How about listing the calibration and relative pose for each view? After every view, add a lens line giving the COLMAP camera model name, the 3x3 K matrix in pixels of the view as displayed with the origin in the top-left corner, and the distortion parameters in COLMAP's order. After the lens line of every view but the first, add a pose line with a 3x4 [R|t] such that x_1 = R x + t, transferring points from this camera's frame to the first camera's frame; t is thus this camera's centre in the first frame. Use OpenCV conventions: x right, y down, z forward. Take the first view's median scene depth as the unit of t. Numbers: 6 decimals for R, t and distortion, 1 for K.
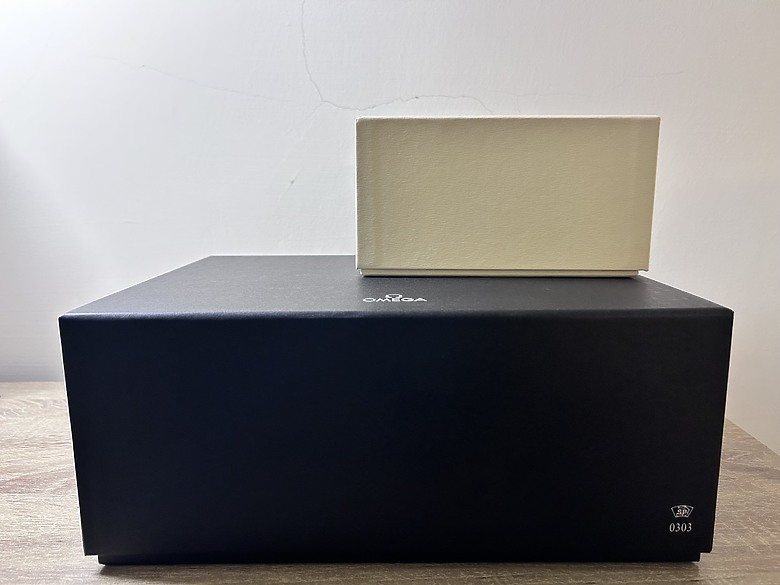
lens RADIAL K [[597.7, 0, 390.0], [0, 597.7, 292.5], [0, 0, 1]] dist [0.000446, 0.000131]
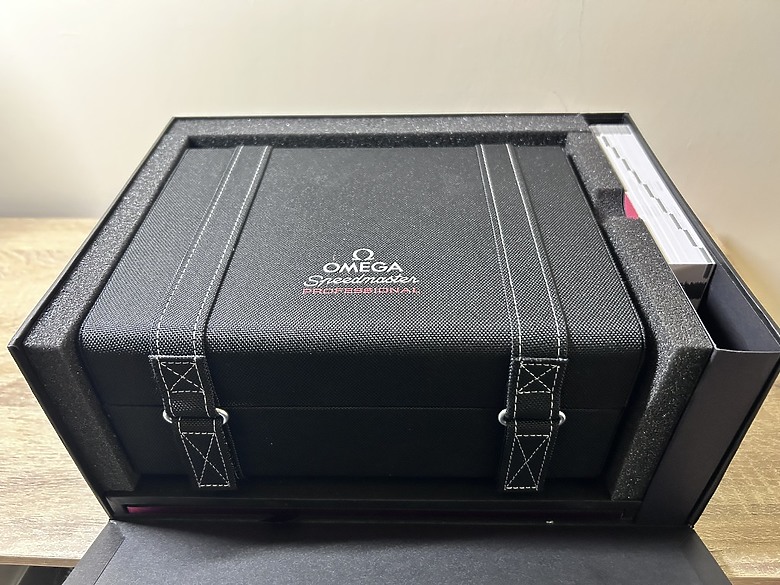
lens RADIAL K [[597.7, 0, 390.0], [0, 597.7, 292.5], [0, 0, 1]] dist [0.000446, 0.000131]
pose [[0.999715, 0.009915, -0.021732, 0.022945], [0.001876, 0.874389, 0.485223, -0.356530], [0.023813, -0.485125, 0.874120, 0.262550]]
